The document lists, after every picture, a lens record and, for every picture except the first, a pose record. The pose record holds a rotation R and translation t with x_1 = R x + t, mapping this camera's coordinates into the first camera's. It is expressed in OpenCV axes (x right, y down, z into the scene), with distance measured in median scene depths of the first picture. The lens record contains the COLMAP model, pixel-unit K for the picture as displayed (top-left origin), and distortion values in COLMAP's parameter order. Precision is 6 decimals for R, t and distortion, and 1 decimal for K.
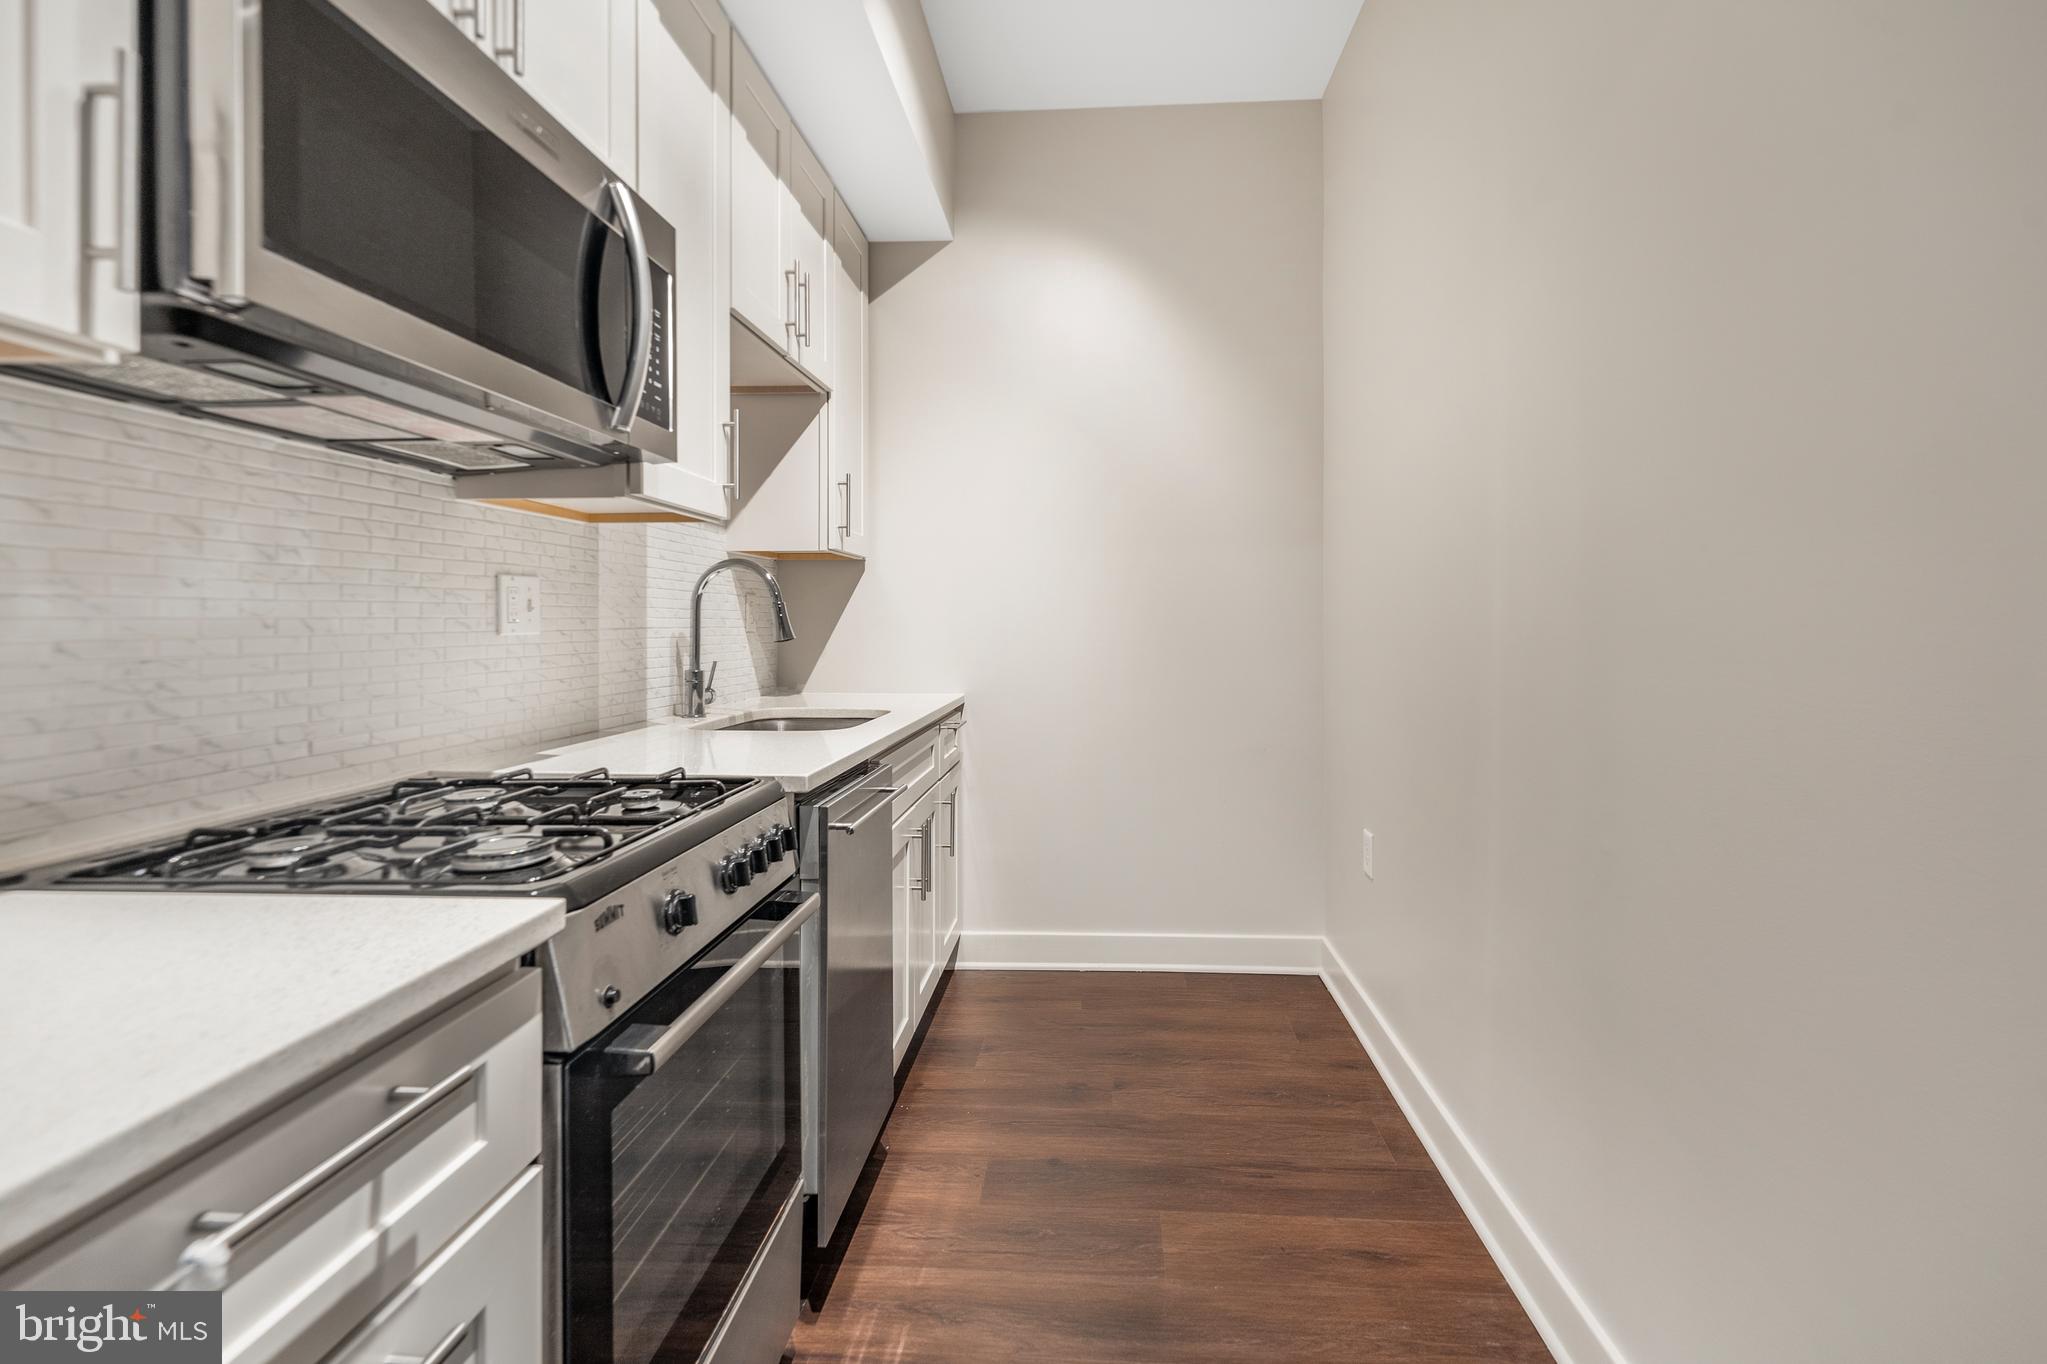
lens RADIAL K [[886.0, 0, 1064.1], [0, 886.0, 618.0], [0, 0, 1]] dist [0.003666, 0.000453]
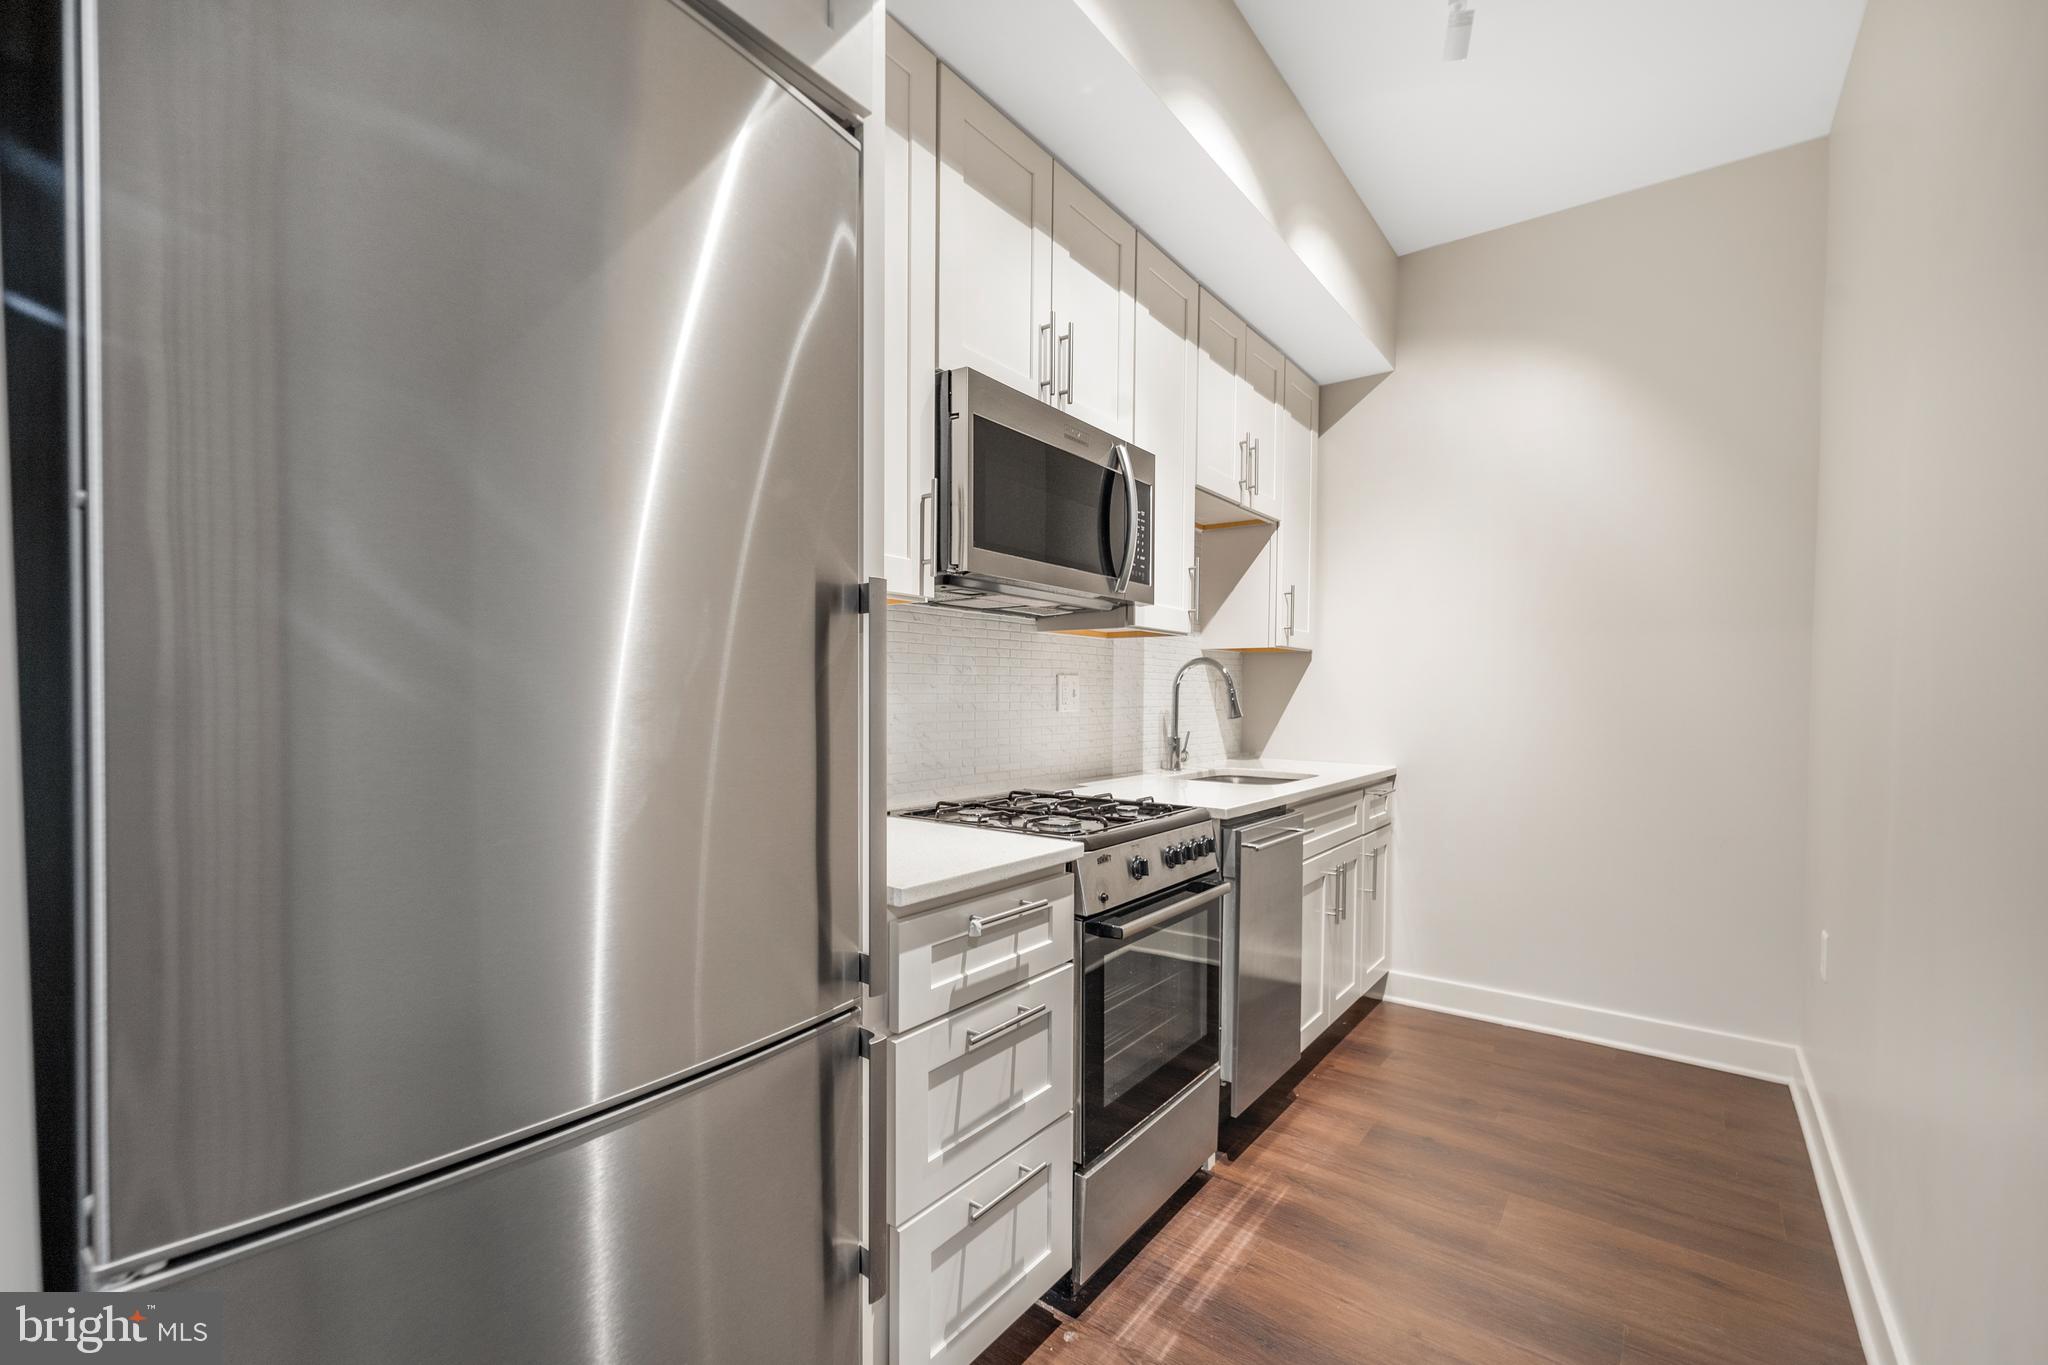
lens RADIAL K [[860.9, 0, 1031.2], [0, 860.9, 707.3], [0, 0, 1]] dist [0.000456, 0.000089]
pose [[0.826787, 0.017769, -0.562234, 0.239876], [-0.006597, 0.999739, 0.021895, -0.024980], [0.562476, -0.014393, 0.826688, -0.379282]]
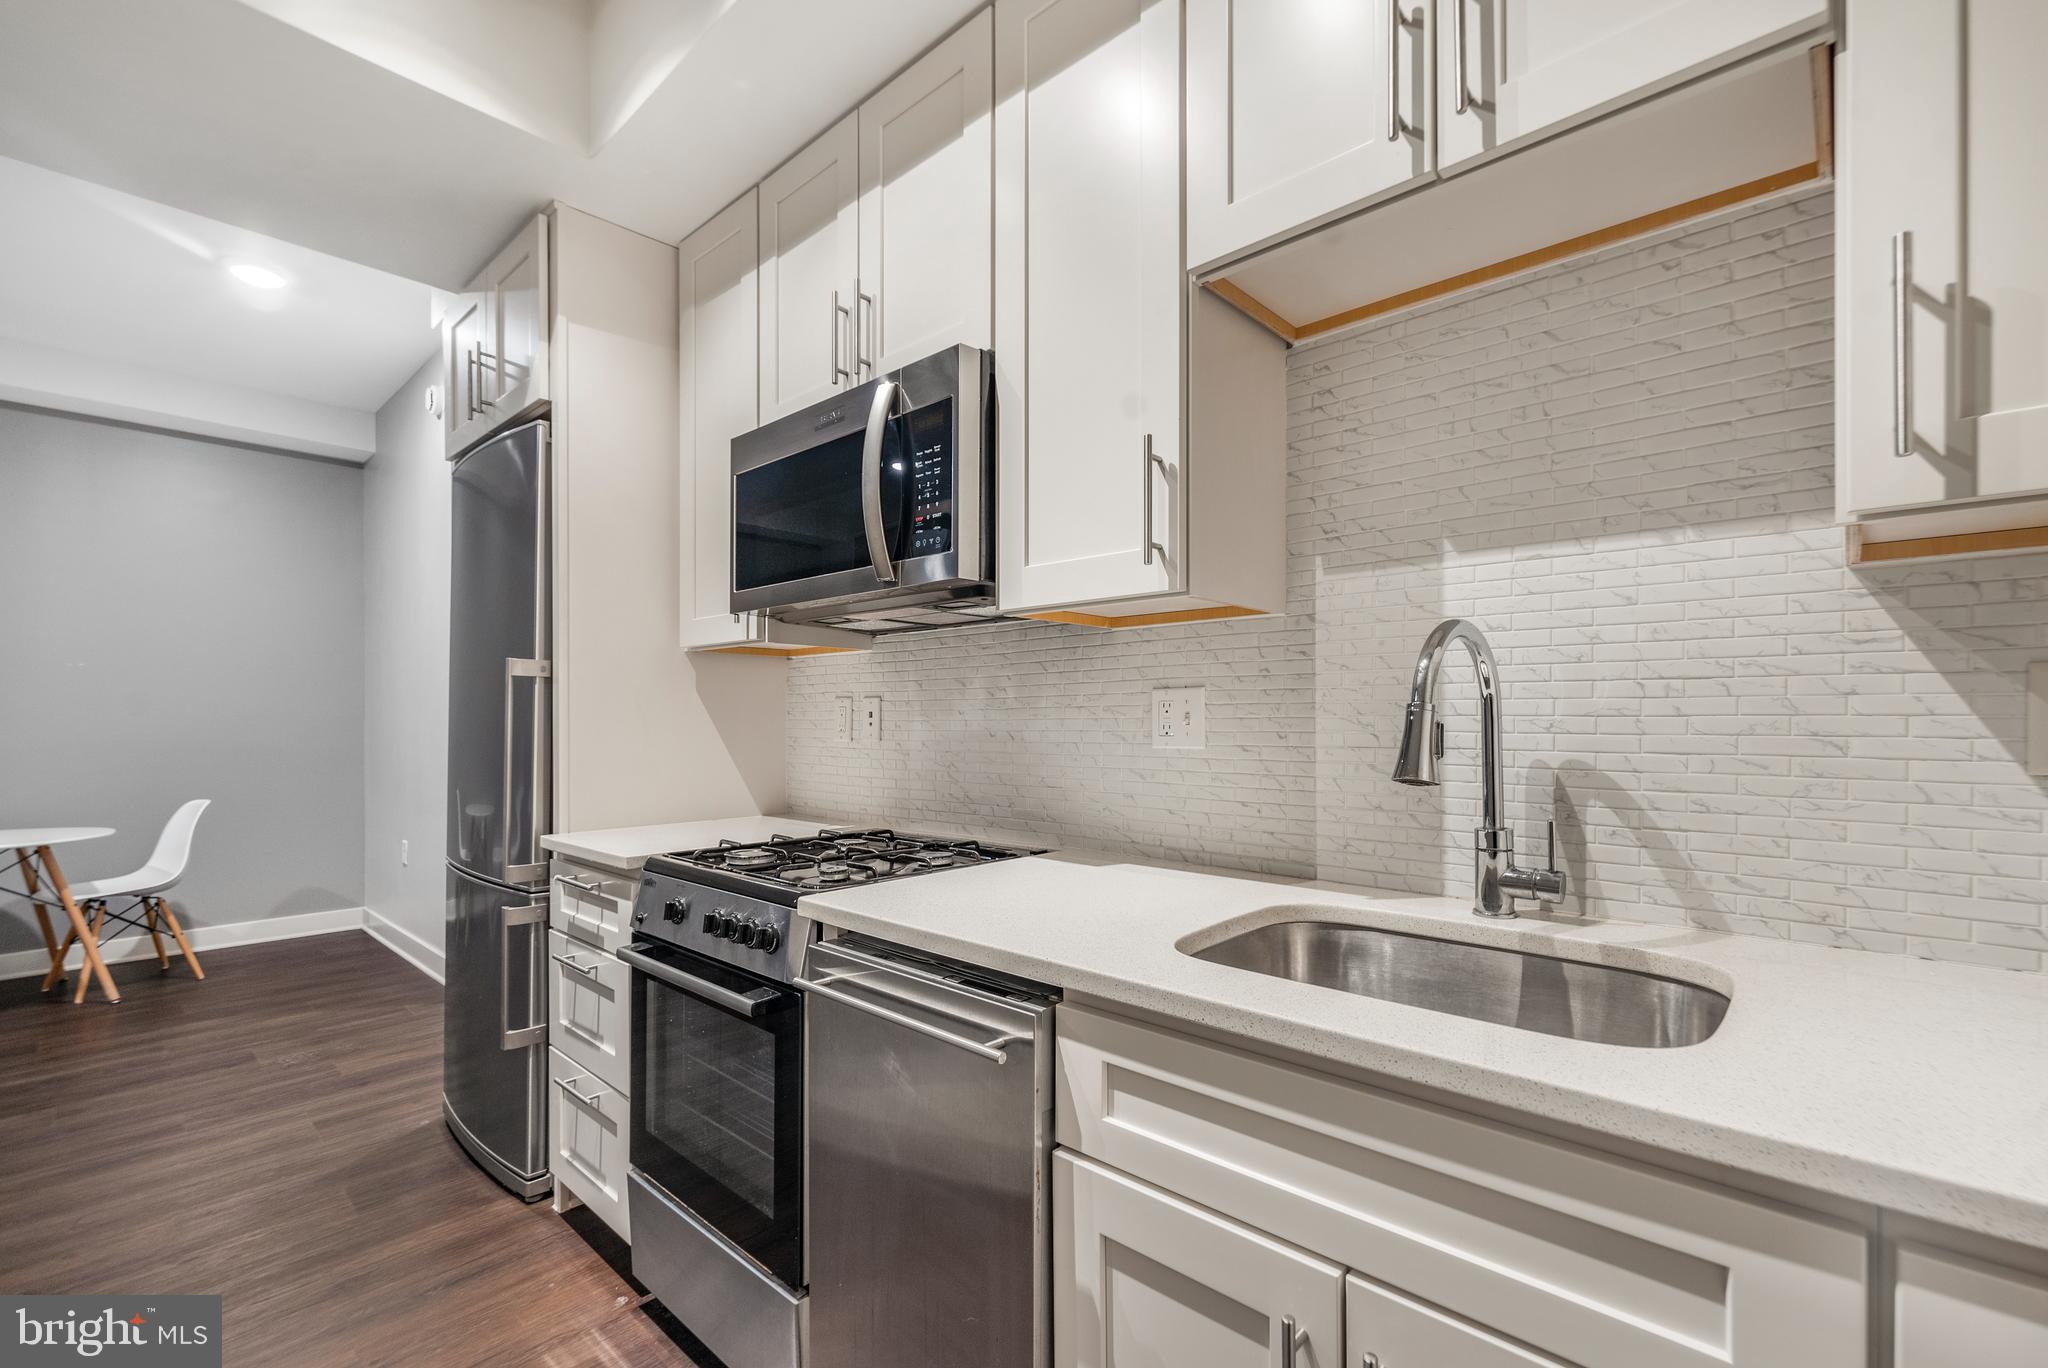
lens RADIAL K [[844.9, 0, 1027.2], [0, 844.9, 712.4], [0, 0, 1]] dist [0.001911, 0.000384]
pose [[-0.627494, -0.000603, -0.778622, 0.248093], [0.008108, 0.999940, -0.007308, -0.017242], [0.778580, -0.010898, -0.627451, 1.597428]]
